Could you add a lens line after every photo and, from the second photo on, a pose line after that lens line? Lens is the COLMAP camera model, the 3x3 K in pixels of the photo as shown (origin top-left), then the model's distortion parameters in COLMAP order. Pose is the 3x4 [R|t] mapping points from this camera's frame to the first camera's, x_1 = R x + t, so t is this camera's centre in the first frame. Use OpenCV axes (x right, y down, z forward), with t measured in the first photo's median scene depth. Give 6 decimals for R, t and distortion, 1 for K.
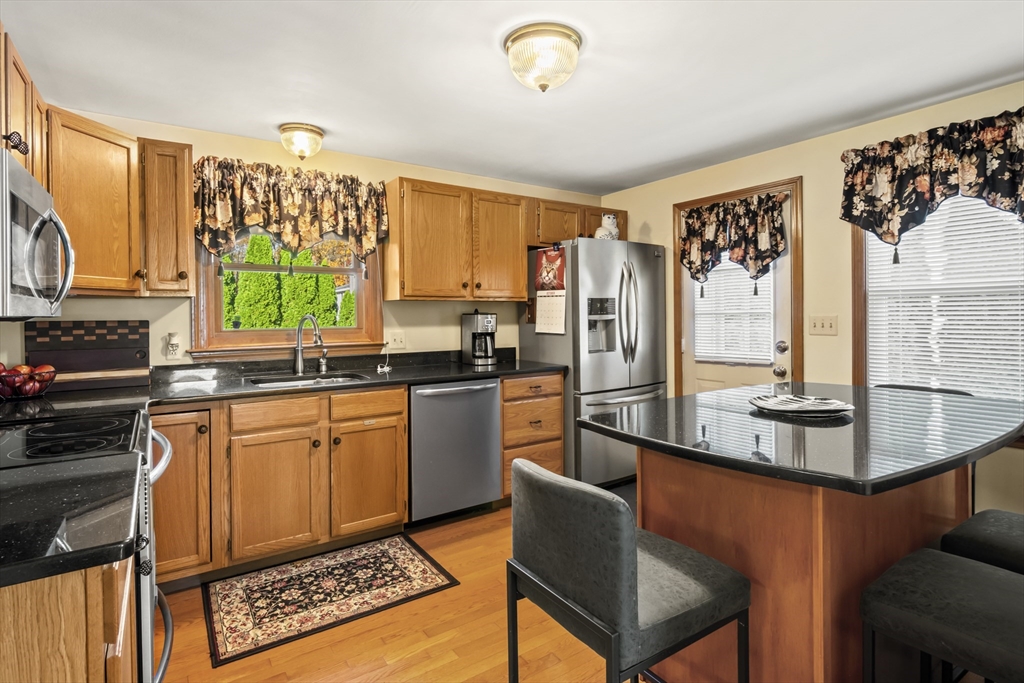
lens RADIAL K [[518.6, 0, 513.9], [0, 518.6, 314.9], [0, 0, 1]] dist [-0.001579, -0.002163]
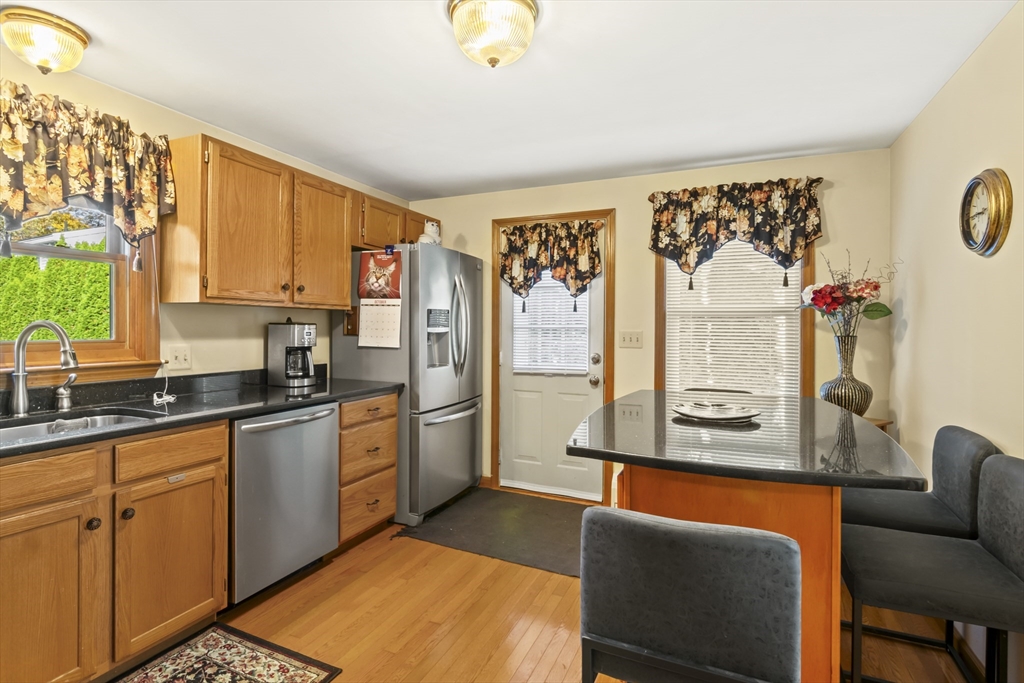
lens RADIAL K [[505.5, 0, 507.6], [0, 505.5, 328.0], [0, 0, 1]] dist [-0.003803, -0.001964]
pose [[0.854553, 0.015023, 0.519147, -0.215622], [-0.015646, 0.999873, -0.003180, 0.002114], [-0.519128, -0.005405, 0.854679, 0.167847]]
